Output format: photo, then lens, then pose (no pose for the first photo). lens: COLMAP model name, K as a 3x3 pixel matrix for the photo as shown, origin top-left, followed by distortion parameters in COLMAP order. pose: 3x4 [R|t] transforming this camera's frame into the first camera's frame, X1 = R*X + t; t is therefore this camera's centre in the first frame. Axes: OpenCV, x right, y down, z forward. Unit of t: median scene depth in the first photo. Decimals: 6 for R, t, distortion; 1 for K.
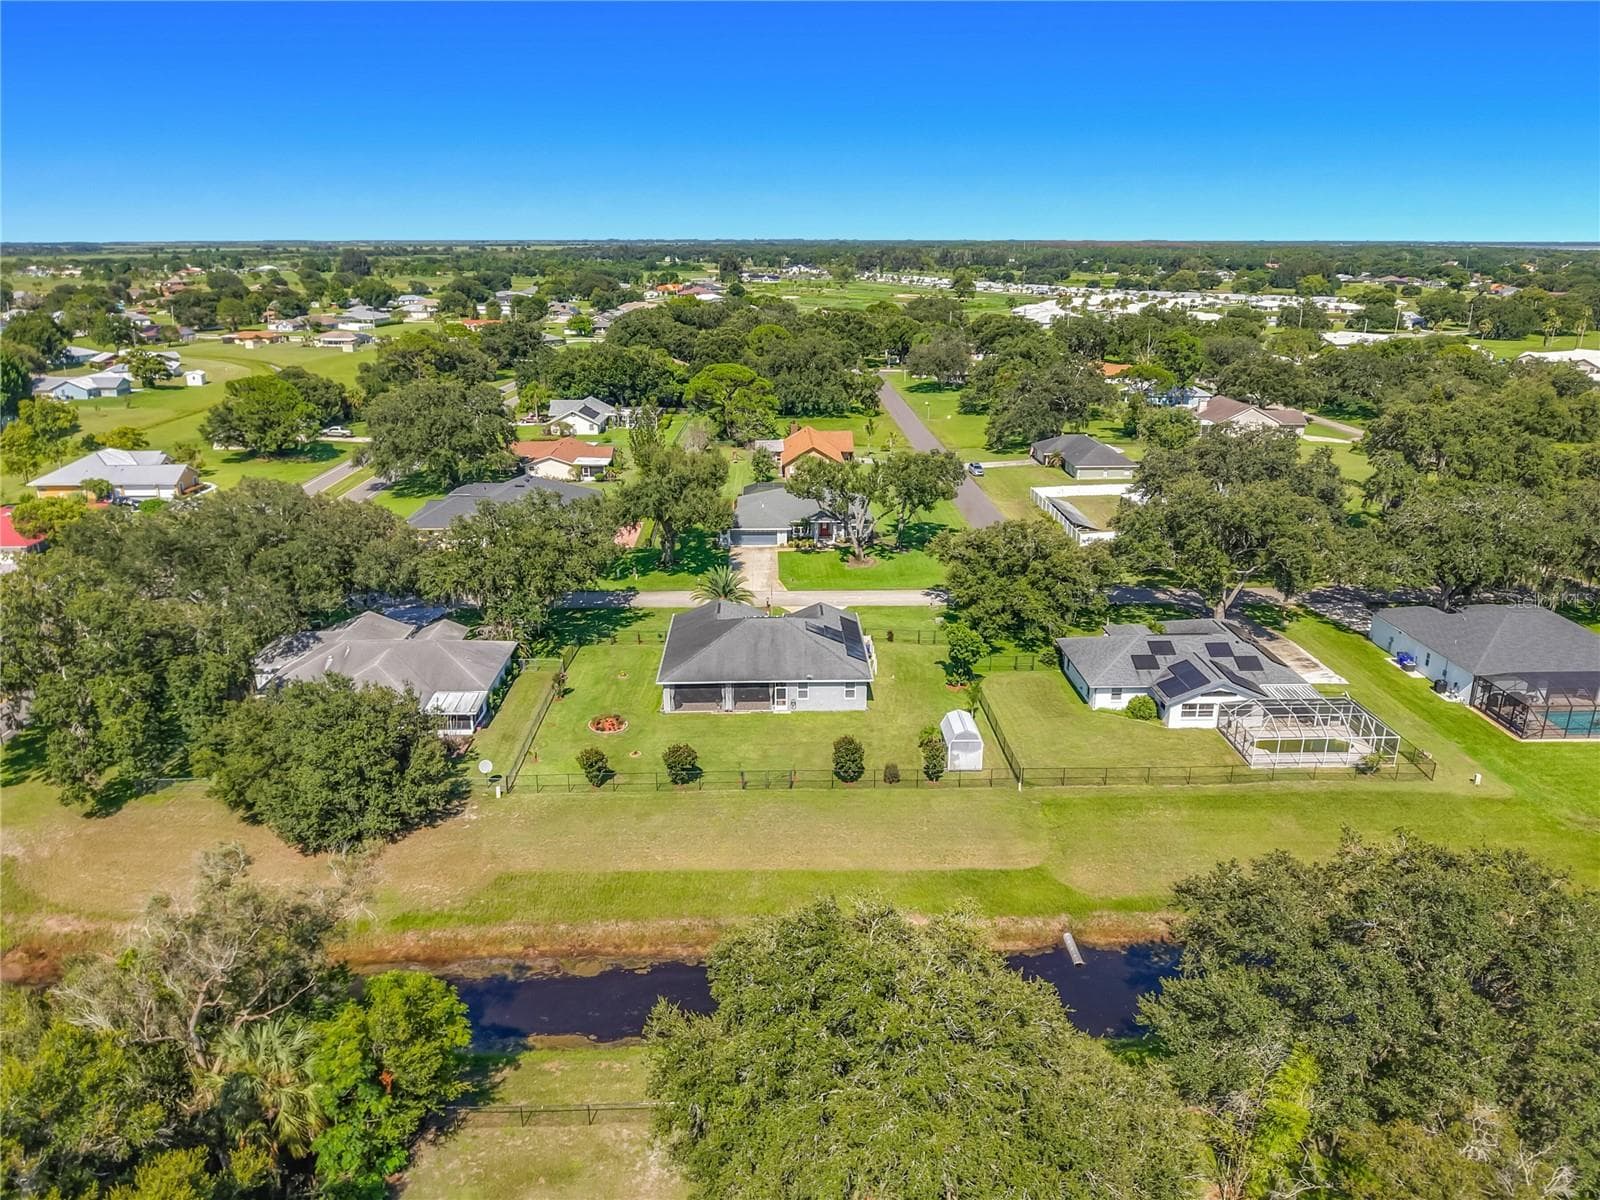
lens RADIAL K [[1097.4, 0, 800.0], [0, 1097.4, 600.0], [0, 0, 1]] dist [0.040029, -0.056996]
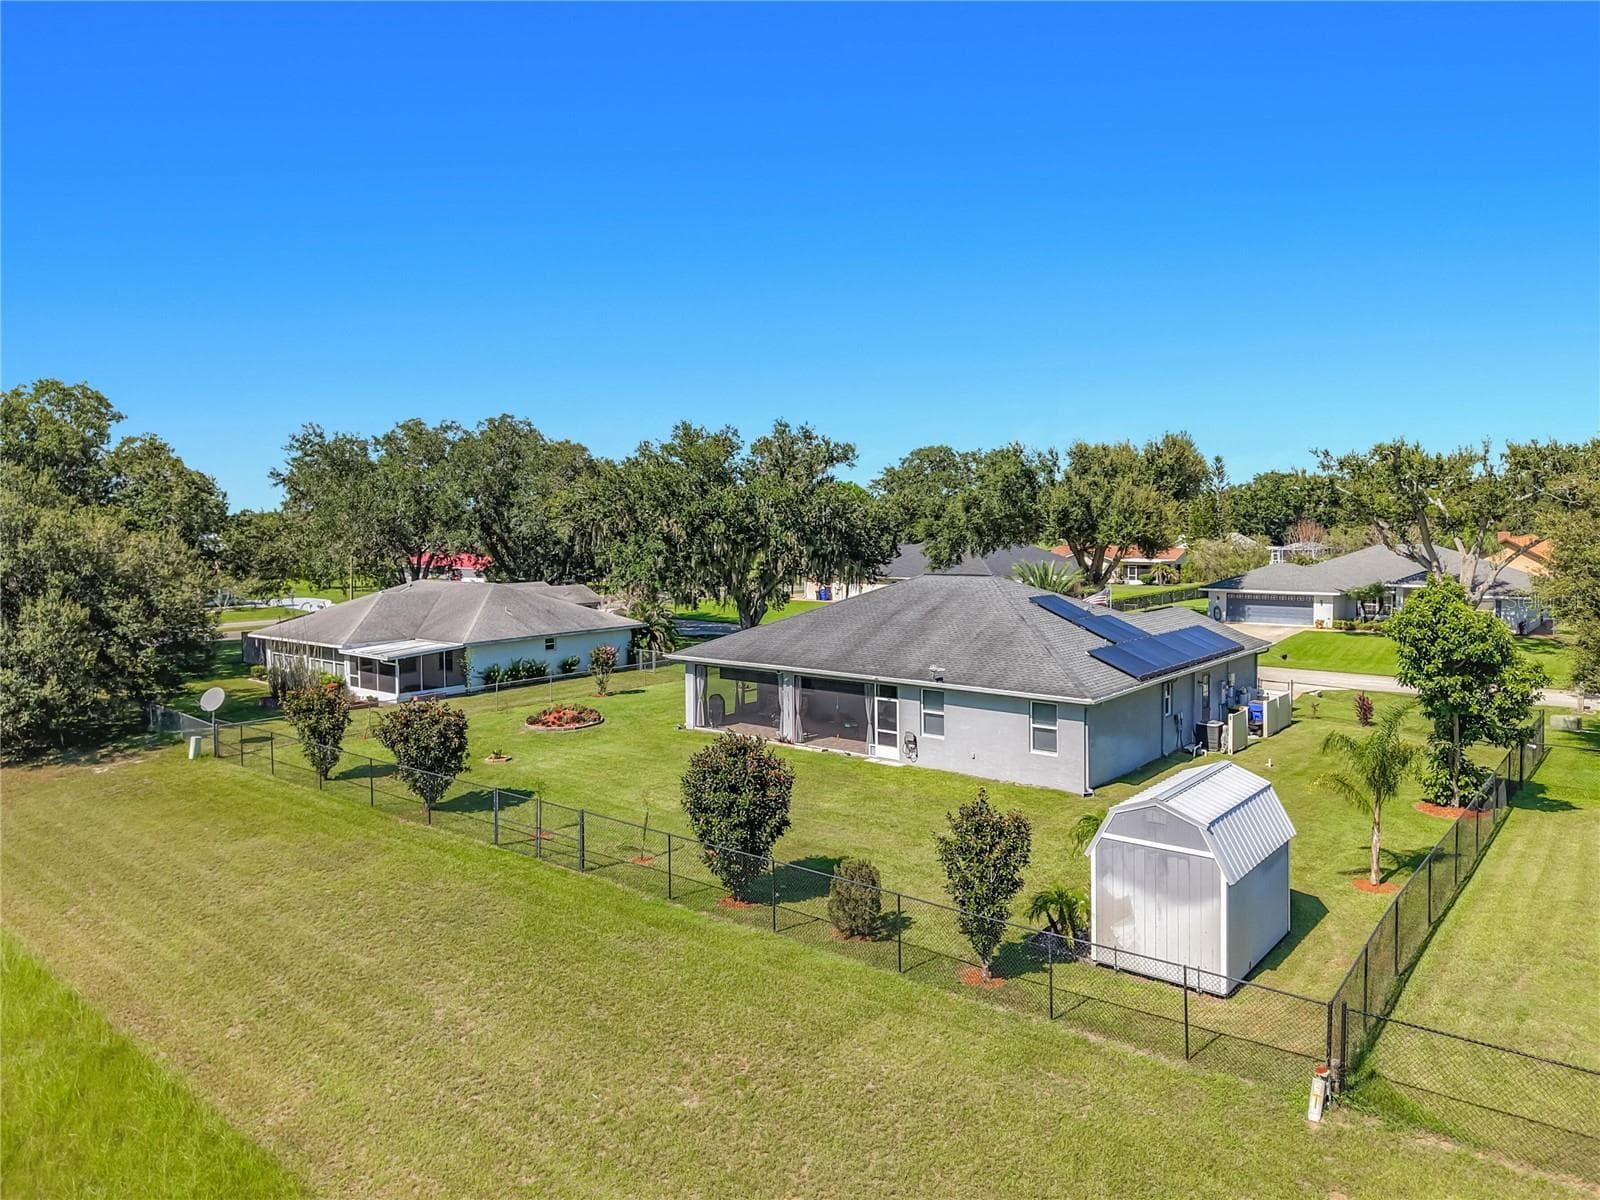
lens RADIAL K [[1090.6, 0, 808.1], [0, 1090.6, 571.2], [0, 0, 1]] dist [0.002894, 0.000380]
pose [[0.755078, 0.025593, -0.655135, 0.197240], [-0.195415, 0.962606, -0.187622, 0.102113], [0.625836, 0.269692, 0.731844, 0.594315]]
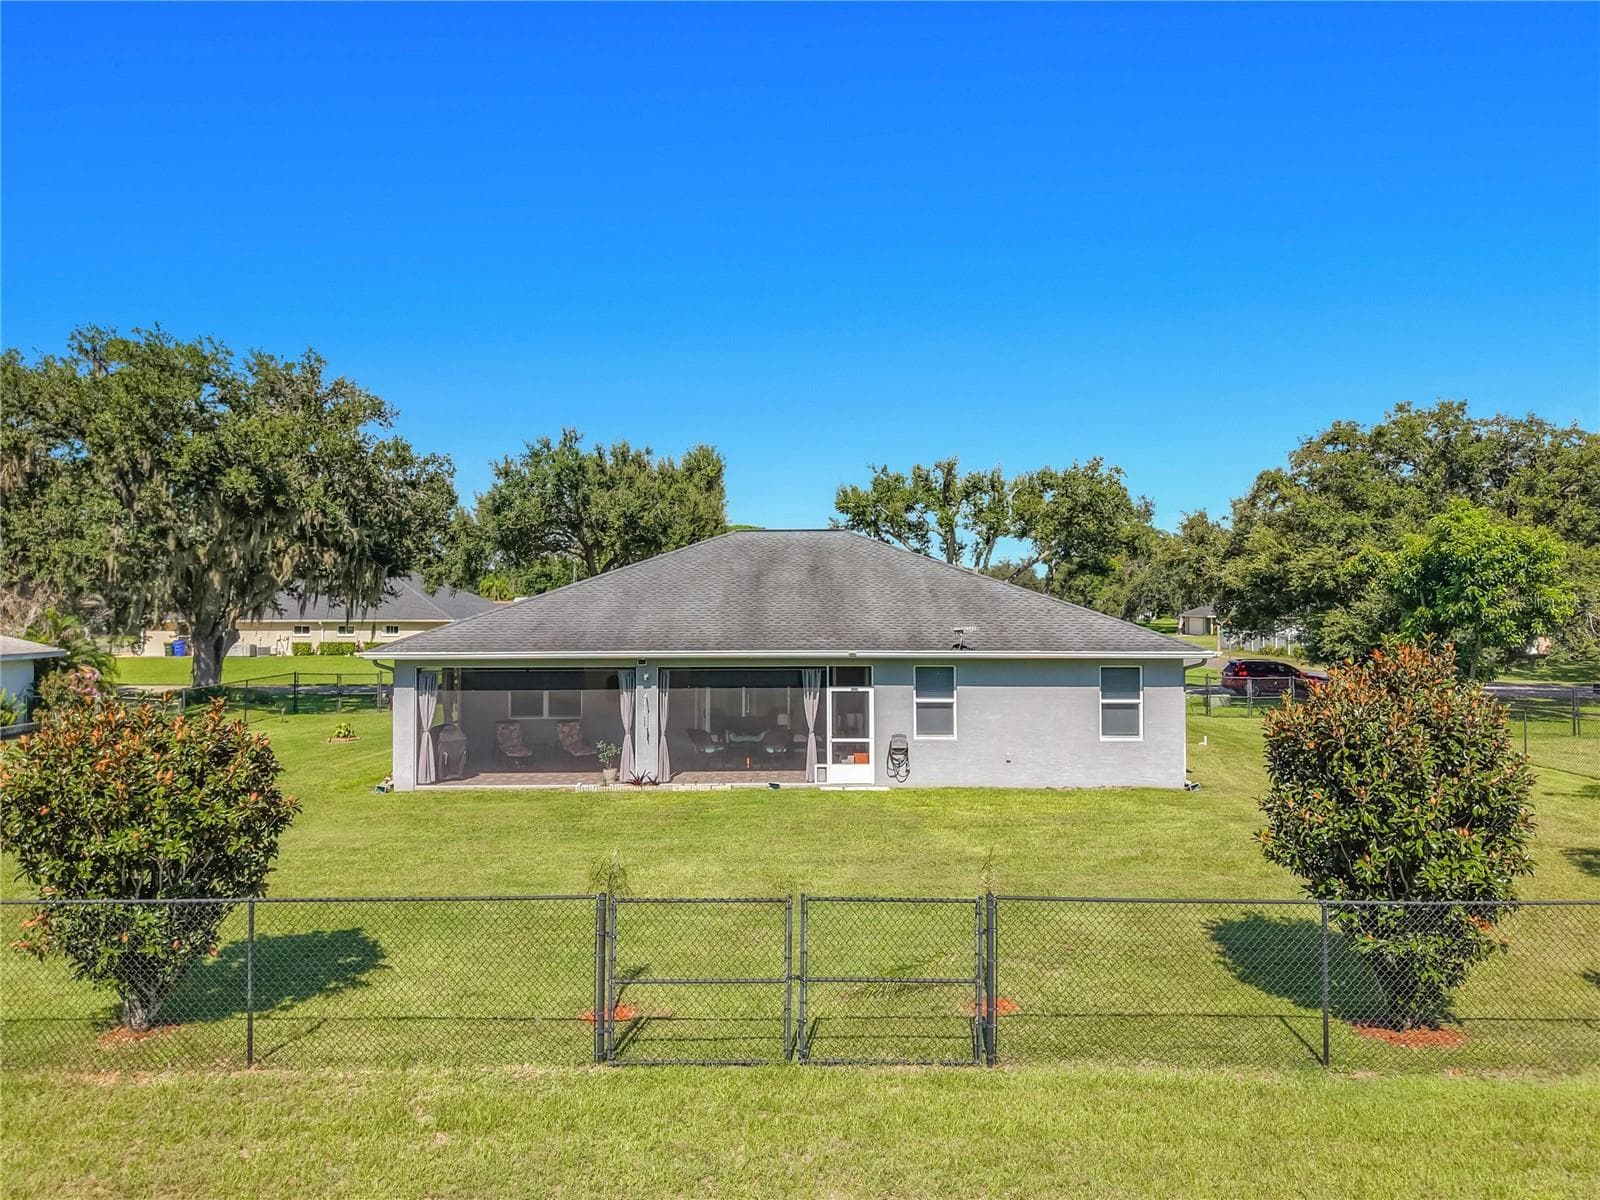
lens RADIAL K [[1081.5, 0, 802.2], [0, 1081.5, 589.8], [0, 0, 1]] dist [0.040345, -0.048130]
pose [[0.999730, -0.002132, -0.023145, -0.020036], [-0.005456, 0.946433, -0.322855, 0.123589], [0.022593, 0.322894, 0.946165, 0.663013]]
